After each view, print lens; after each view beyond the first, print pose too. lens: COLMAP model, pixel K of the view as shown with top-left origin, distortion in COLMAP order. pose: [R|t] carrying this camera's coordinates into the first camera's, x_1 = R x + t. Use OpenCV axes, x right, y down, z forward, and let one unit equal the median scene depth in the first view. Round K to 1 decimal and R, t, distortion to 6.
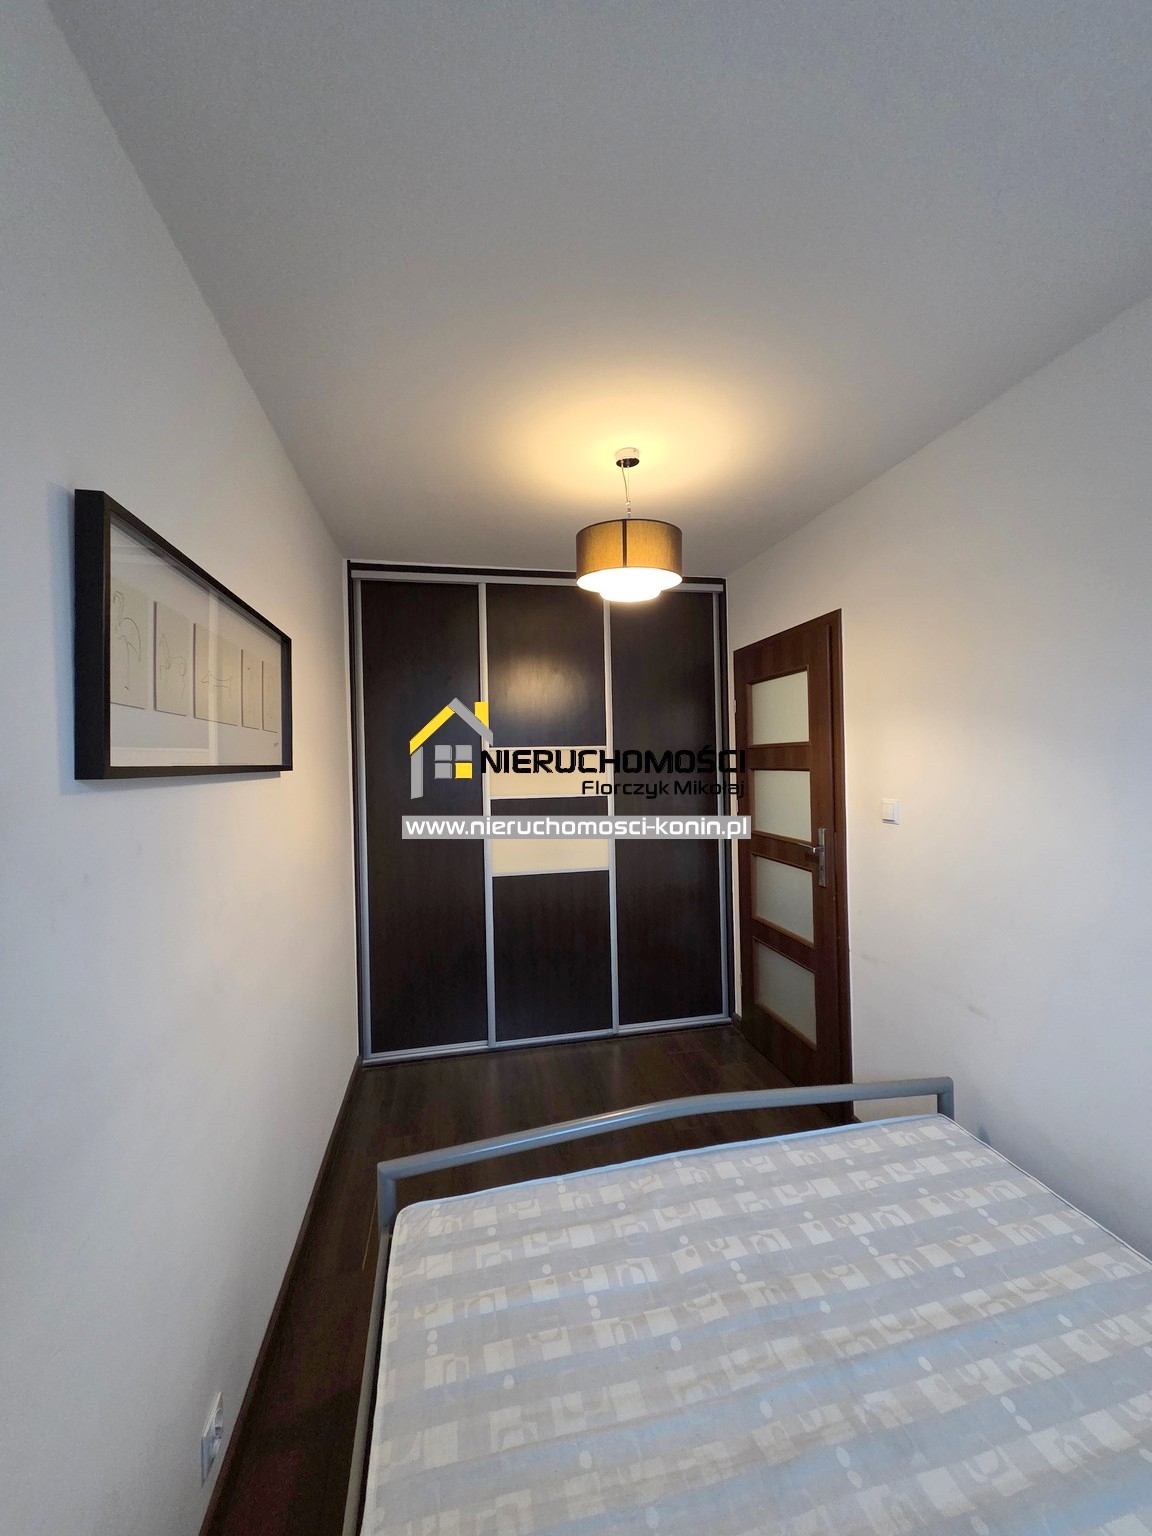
lens RADIAL K [[615.9, 0, 577.3], [0, 615.9, 760.0], [0, 0, 1]] dist [-0.003696, -0.001737]
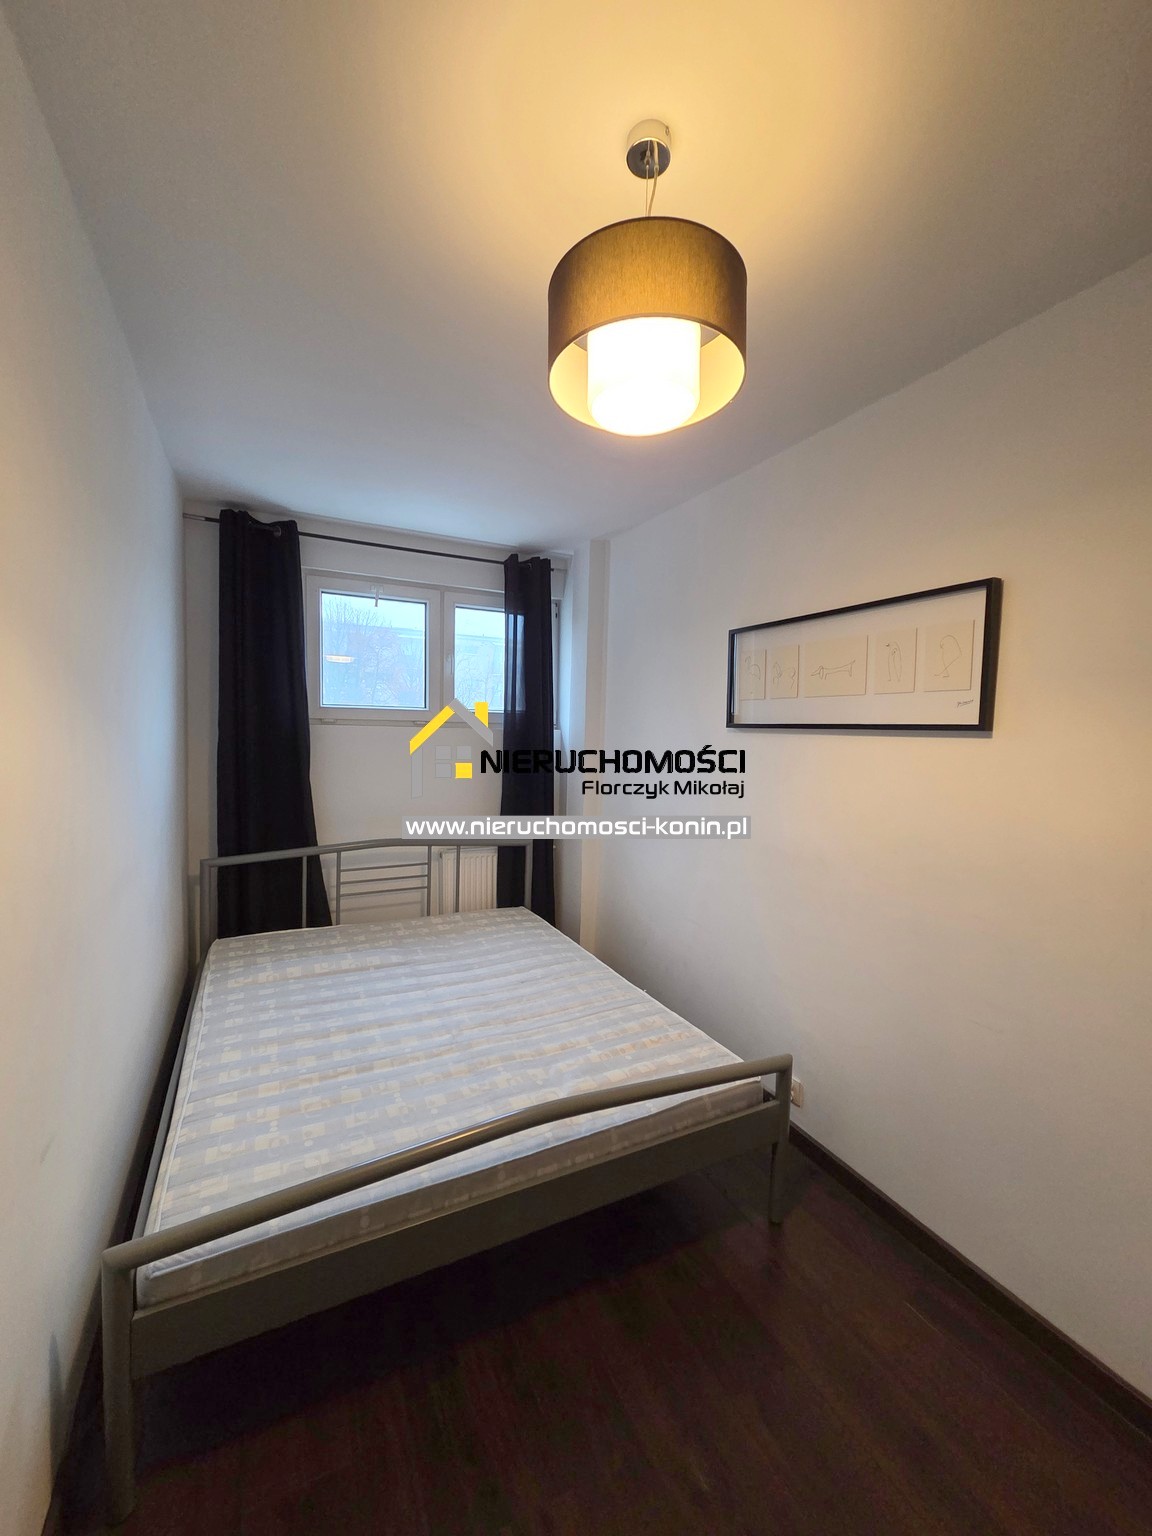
lens RADIAL K [[615.9, 0, 576.7], [0, 615.9, 762.3], [0, 0, 1]] dist [-0.003696, -0.001737]
pose [[-0.969023, 0.016536, -0.246416, 0.430626], [0.002230, 0.998301, 0.058221, 0.015163], [0.246960, 0.055868, -0.967414, 2.364904]]
